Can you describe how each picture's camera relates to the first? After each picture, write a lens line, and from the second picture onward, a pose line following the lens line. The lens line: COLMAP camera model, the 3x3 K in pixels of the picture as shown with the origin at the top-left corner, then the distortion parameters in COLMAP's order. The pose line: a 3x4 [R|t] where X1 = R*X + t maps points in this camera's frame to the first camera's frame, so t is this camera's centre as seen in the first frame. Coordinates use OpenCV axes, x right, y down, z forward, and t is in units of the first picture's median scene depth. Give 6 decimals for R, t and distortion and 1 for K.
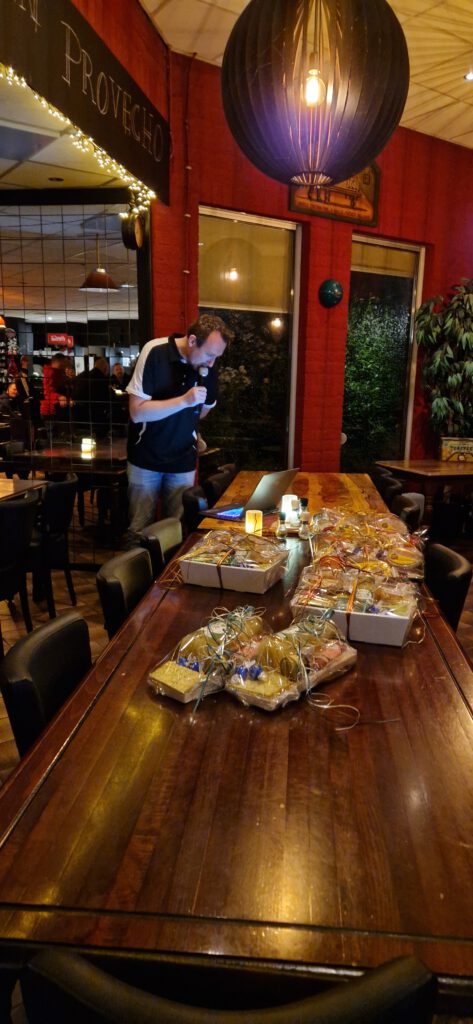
lens RADIAL K [[684.3, 0, 247.2], [0, 684.3, 511.3], [0, 0, 1]] dist [0.084235, -0.071460]
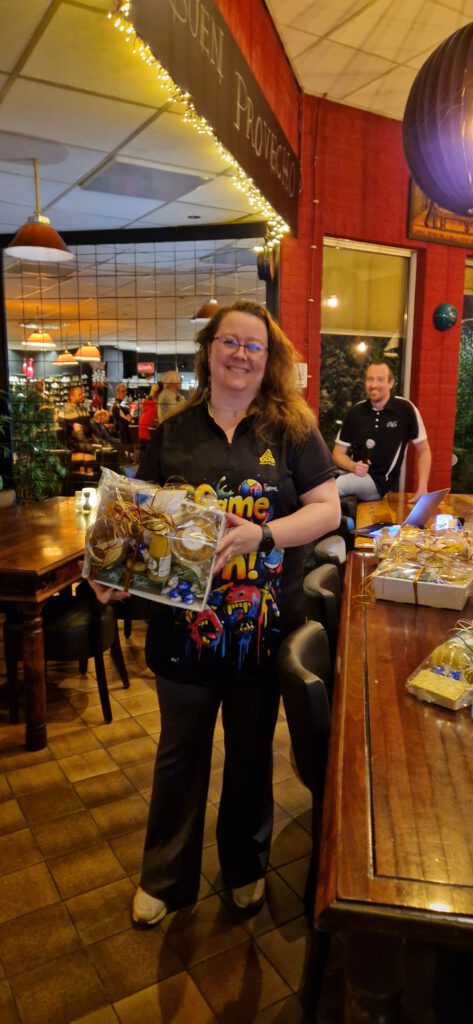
lens RADIAL K [[684.3, 0, 247.2], [0, 684.3, 511.3], [0, 0, 1]] dist [0.084235, -0.071460]
pose [[0.997137, 0.001404, -0.075607, -0.107033], [-0.004041, 0.999388, -0.034739, 0.005345], [0.075512, 0.034945, 0.996532, -0.025614]]
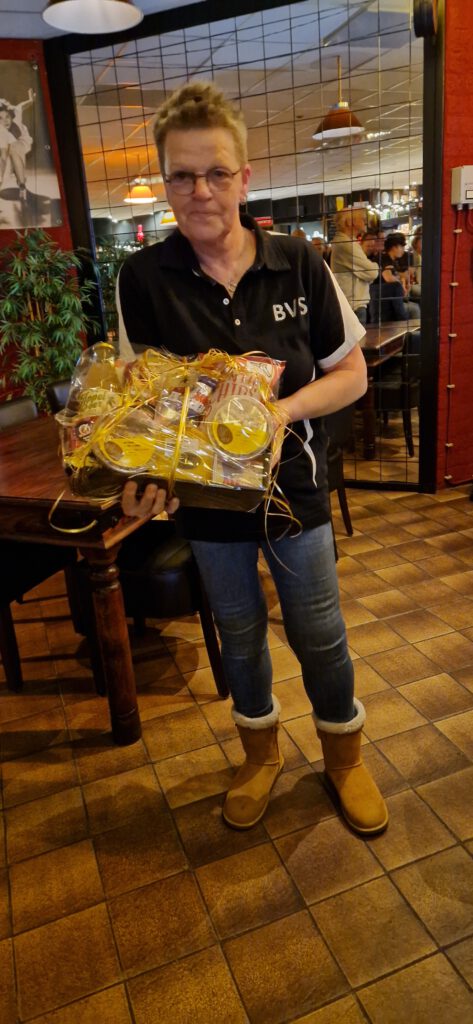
lens RADIAL K [[686.7, 0, 250.0], [0, 686.7, 492.4], [0, 0, 1]] dist [0.099060, -0.075005]
pose [[0.967264, -0.008837, -0.253617, -0.149518], [0.040751, 0.991833, 0.120860, -0.013205], [0.250478, -0.127239, 0.959725, 0.195370]]
